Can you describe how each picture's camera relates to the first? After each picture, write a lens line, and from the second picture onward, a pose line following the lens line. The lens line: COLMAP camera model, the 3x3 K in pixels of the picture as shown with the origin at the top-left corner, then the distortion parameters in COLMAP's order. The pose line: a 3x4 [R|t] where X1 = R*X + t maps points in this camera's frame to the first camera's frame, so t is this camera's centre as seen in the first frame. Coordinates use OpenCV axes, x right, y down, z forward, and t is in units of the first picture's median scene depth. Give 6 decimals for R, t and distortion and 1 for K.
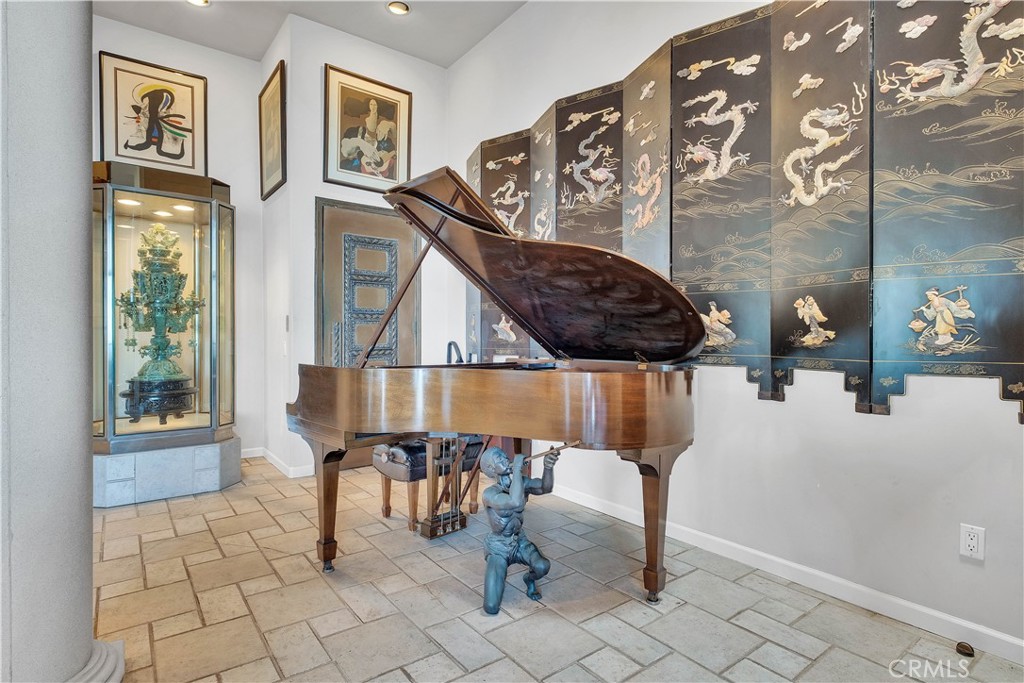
lens RADIAL K [[518.0, 0, 509.0], [0, 518.0, 339.1], [0, 0, 1]] dist [0.003764, -0.000563]
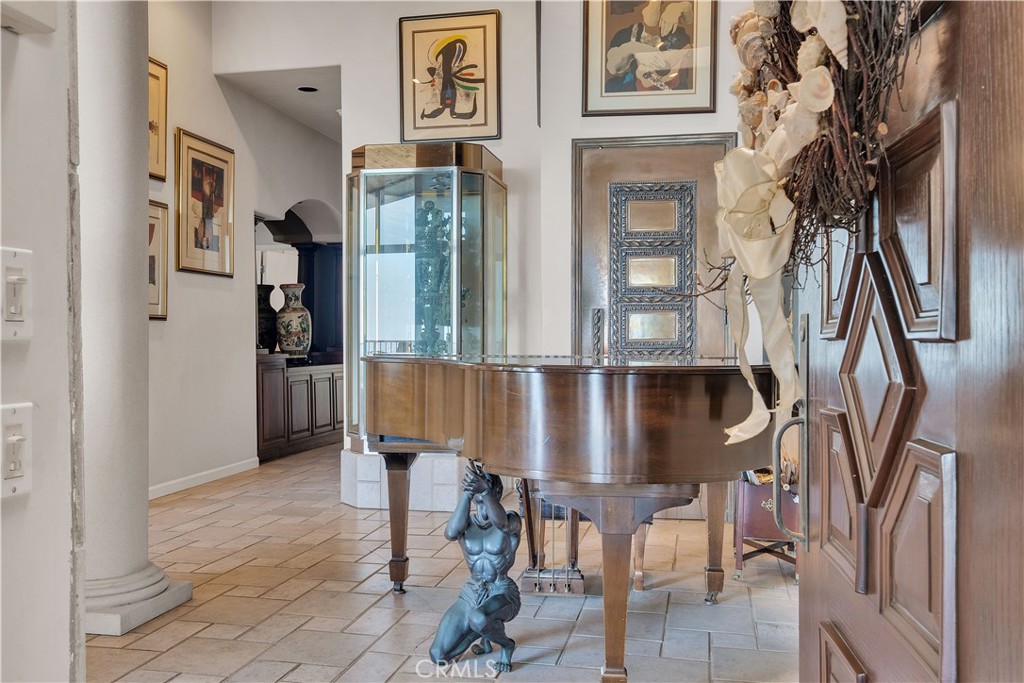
lens RADIAL K [[926.2, 0, 511.9], [0, 926.2, 344.2], [0, 0, 1]] dist [0.019403, -0.001742]
pose [[0.665996, 0.004546, -0.745942, 0.587014], [-0.003729, 0.999989, 0.002765, 0.014338], [0.745946, 0.000940, 0.666005, 0.062060]]
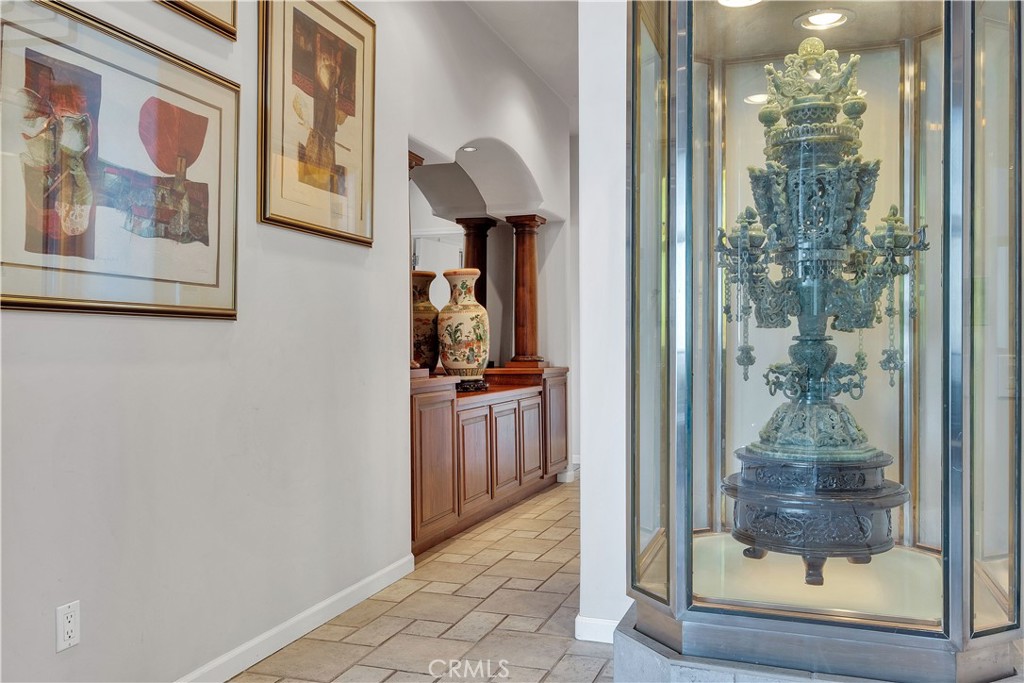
lens RADIAL K [[843.7, 0, 511.0], [0, 843.7, 341.4], [0, 0, 1]] dist [0.001664, 0.003566]
pose [[0.549830, -0.001413, -0.835276, -0.287005], [-0.005900, 0.999967, -0.005575, 0.000408], [0.835256, 0.007993, 0.549803, 0.490165]]
